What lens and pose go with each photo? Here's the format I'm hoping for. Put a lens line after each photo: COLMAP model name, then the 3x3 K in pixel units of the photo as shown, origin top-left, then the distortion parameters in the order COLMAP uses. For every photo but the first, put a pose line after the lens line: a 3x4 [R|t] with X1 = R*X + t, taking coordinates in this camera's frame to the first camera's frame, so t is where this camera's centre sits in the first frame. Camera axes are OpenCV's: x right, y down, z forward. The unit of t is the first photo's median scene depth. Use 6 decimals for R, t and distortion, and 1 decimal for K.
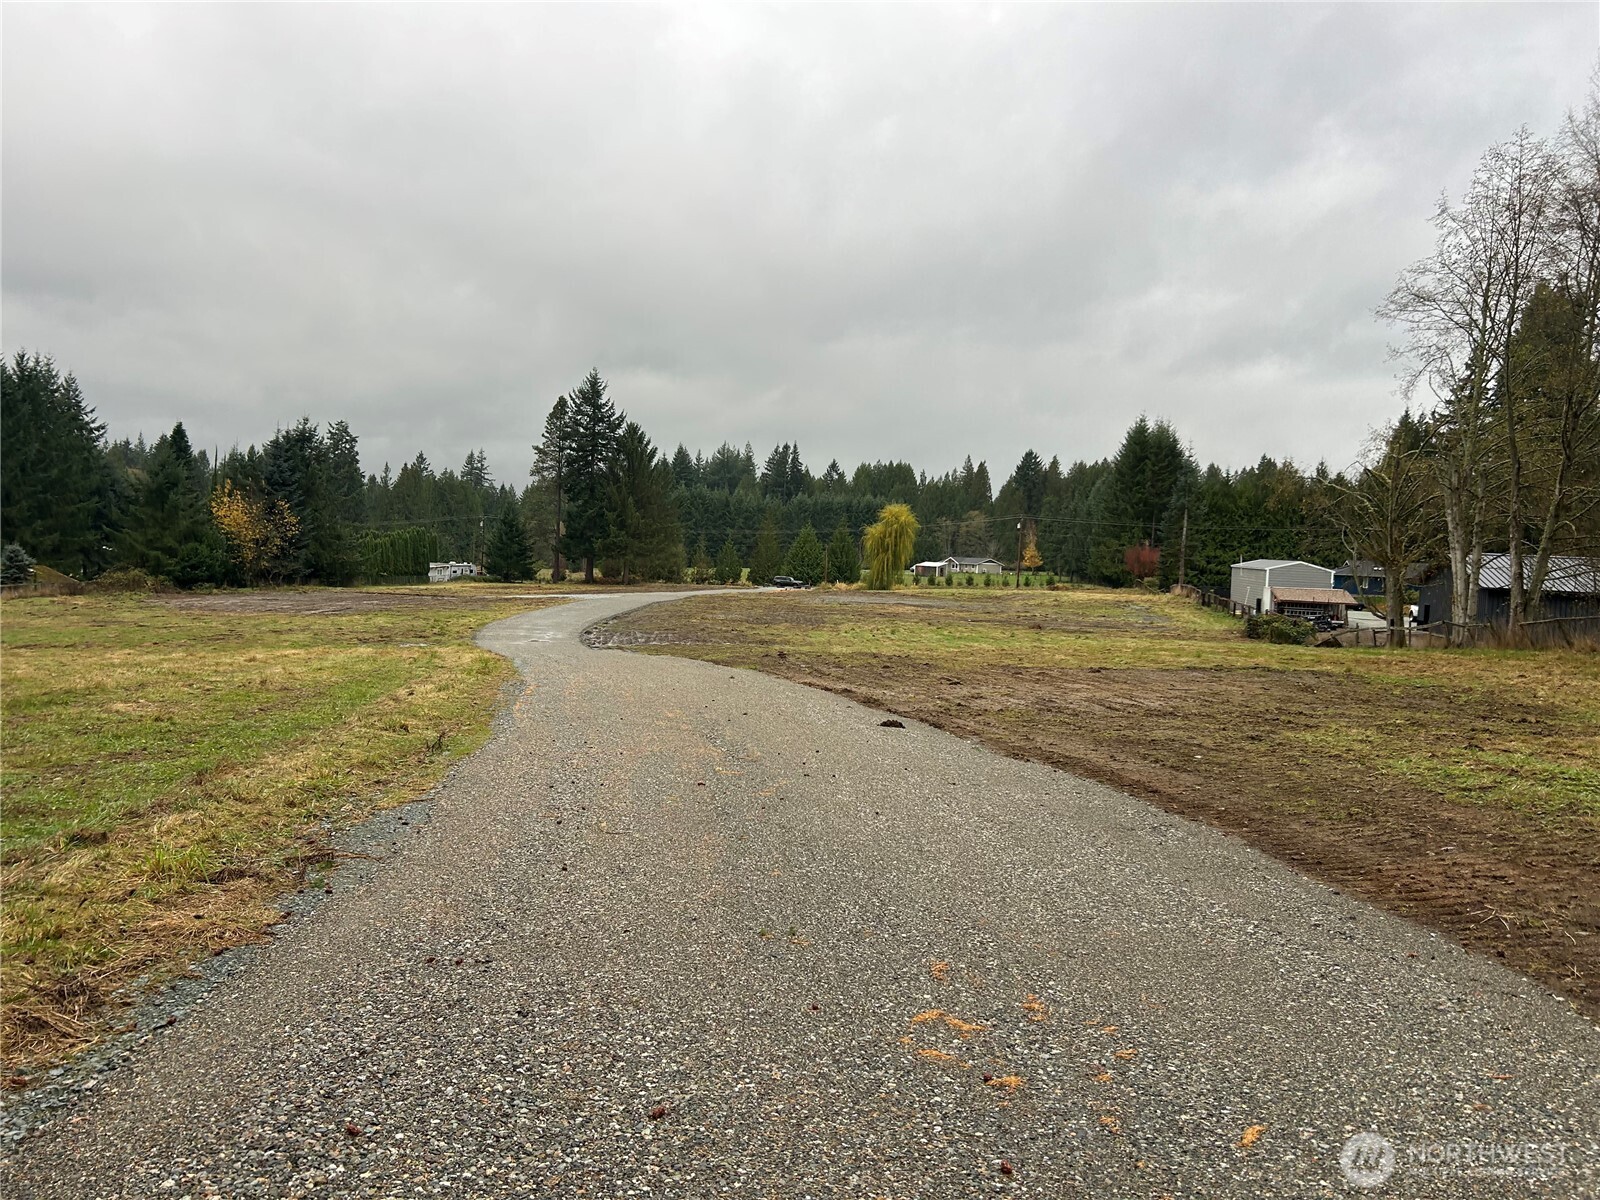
lens RADIAL K [[1223.7, 0, 800.0], [0, 1223.7, 600.0], [0, 0, 1]] dist [0.205686, -0.464145]
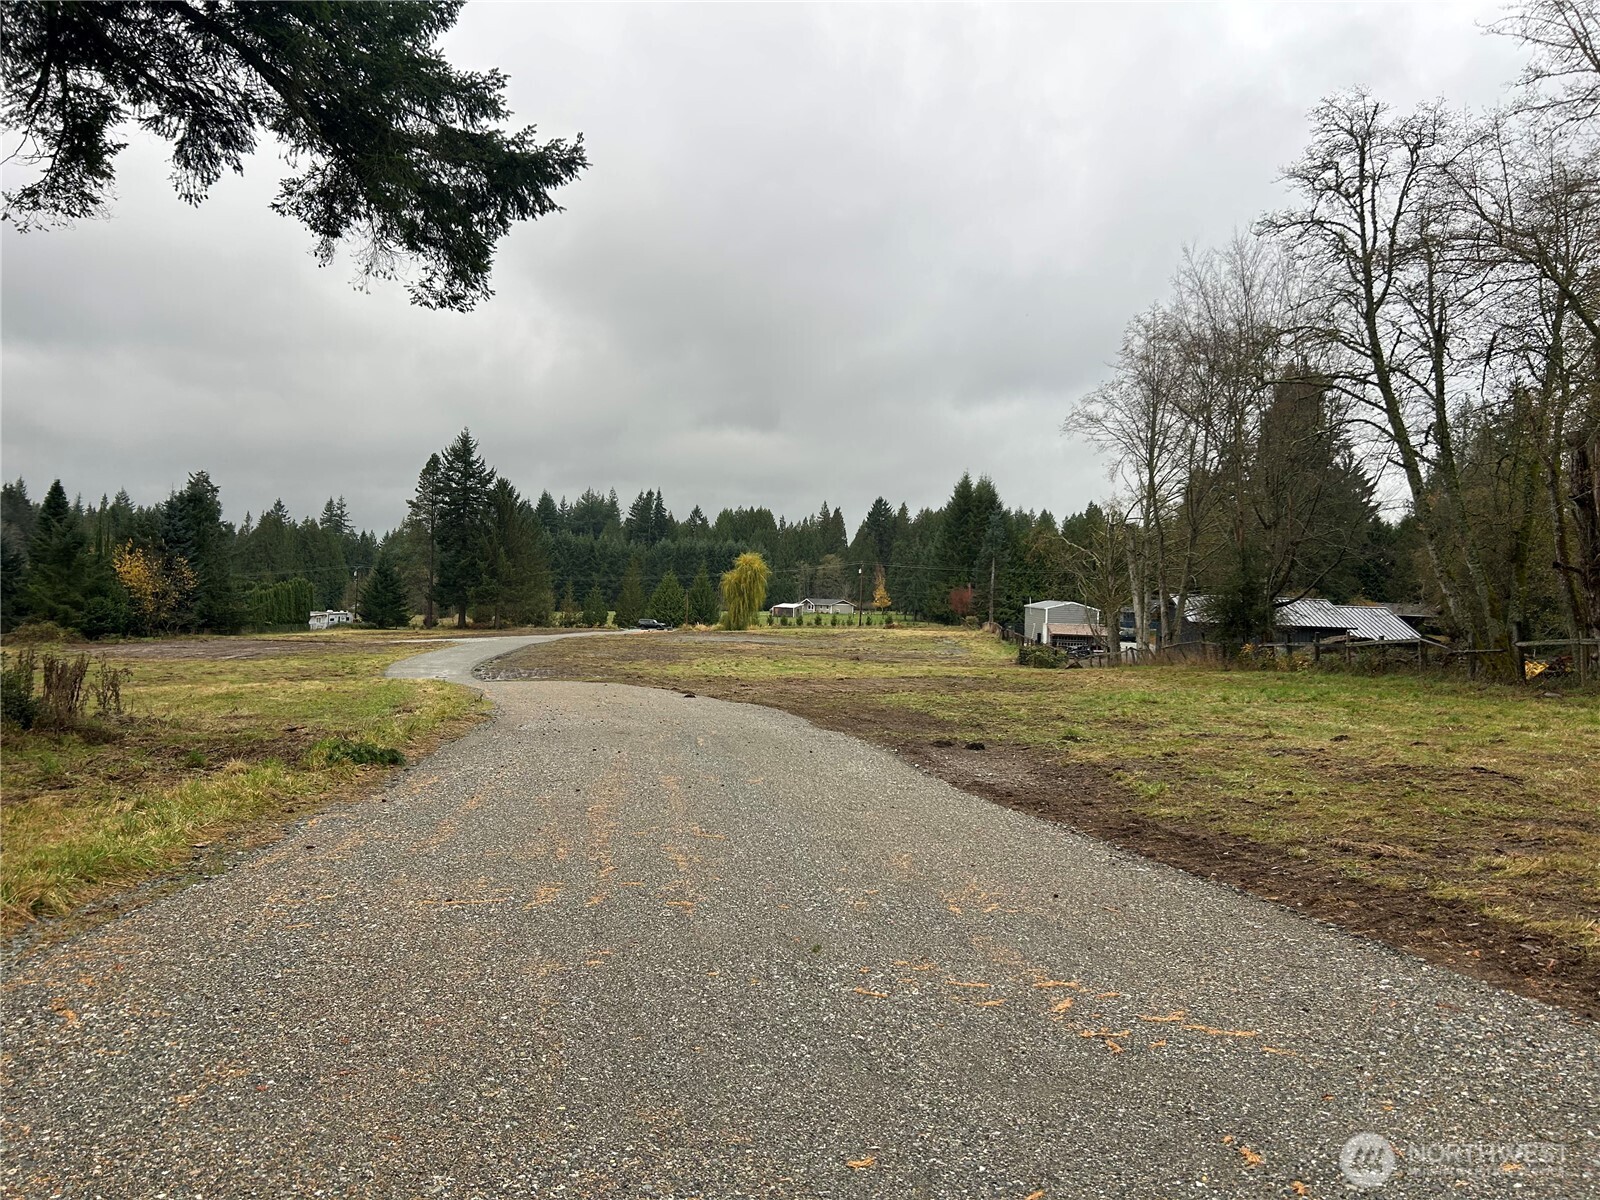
lens RADIAL K [[1226.2, 0, 814.0], [0, 1226.2, 608.2], [0, 0, 1]] dist [0.096662, -0.150881]
pose [[0.992807, -0.012725, 0.119044, 0.003626], [0.015887, 0.999545, -0.025644, 0.001137], [-0.118664, 0.027351, 0.992558, -0.093322]]
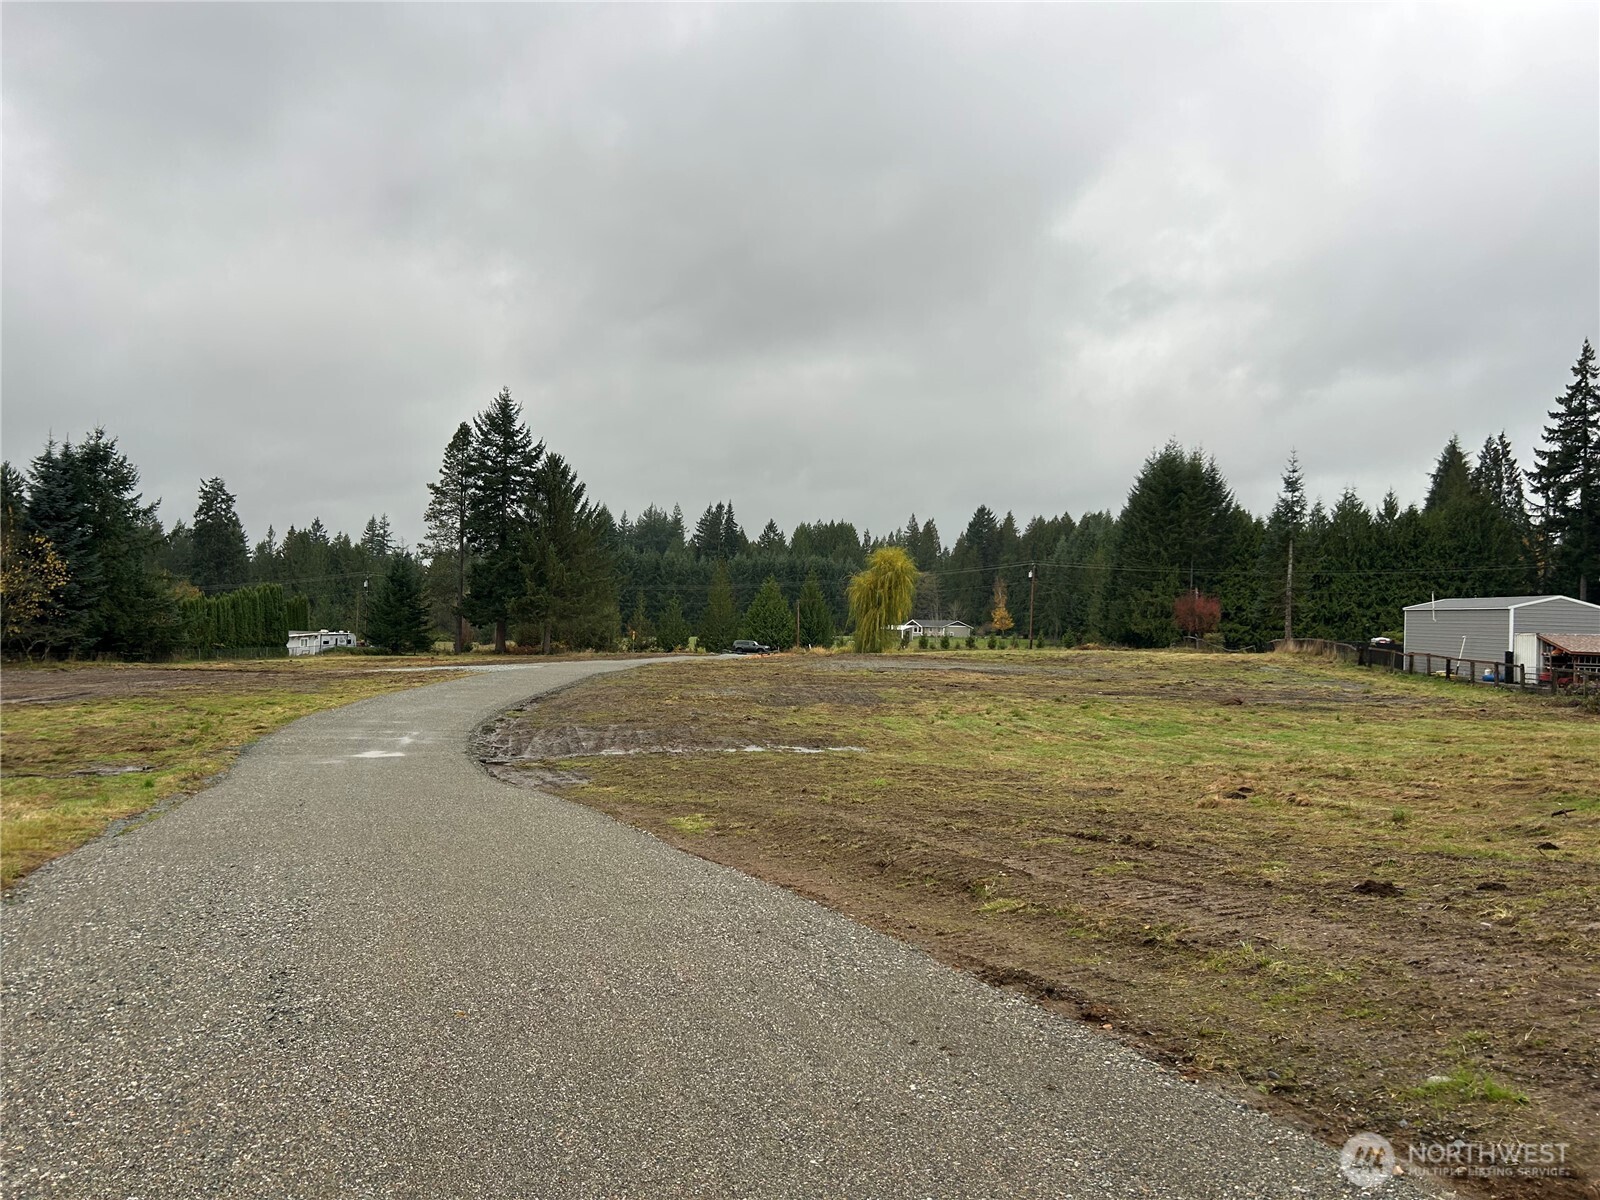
lens RADIAL K [[1226.0, 0, 800.3], [0, 1226.0, 621.6], [0, 0, 1]] dist [0.093414, -0.138210]
pose [[0.997722, -0.016656, 0.065365, -0.029277], [0.019327, 0.998995, -0.040445, 0.001442], [-0.064626, 0.041616, 0.997041, 0.190402]]
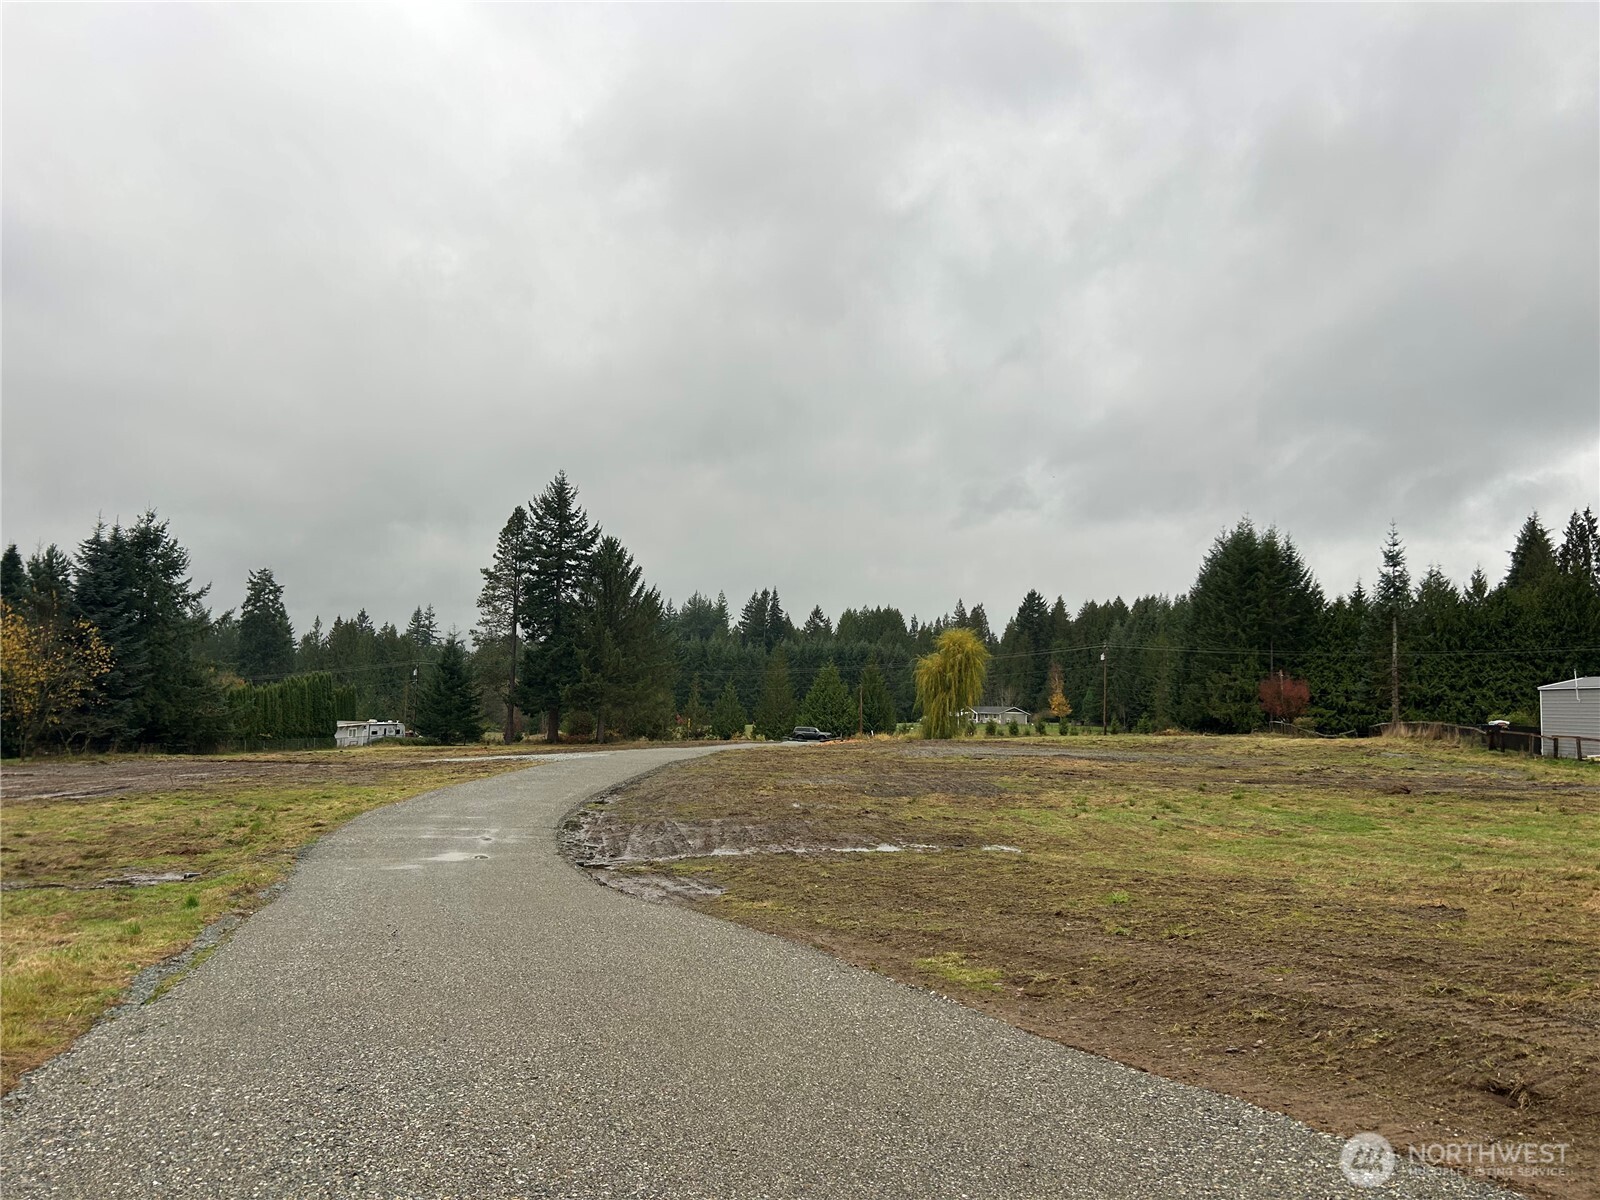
lens RADIAL K [[1226.2, 0, 814.0], [0, 1226.2, 608.2], [0, 0, 1]] dist [0.096662, -0.150881]
pose [[0.998734, -0.018916, 0.046604, -0.042465], [0.024553, 0.992036, -0.123535, 0.001773], [-0.043896, 0.124523, 0.991245, 0.218885]]
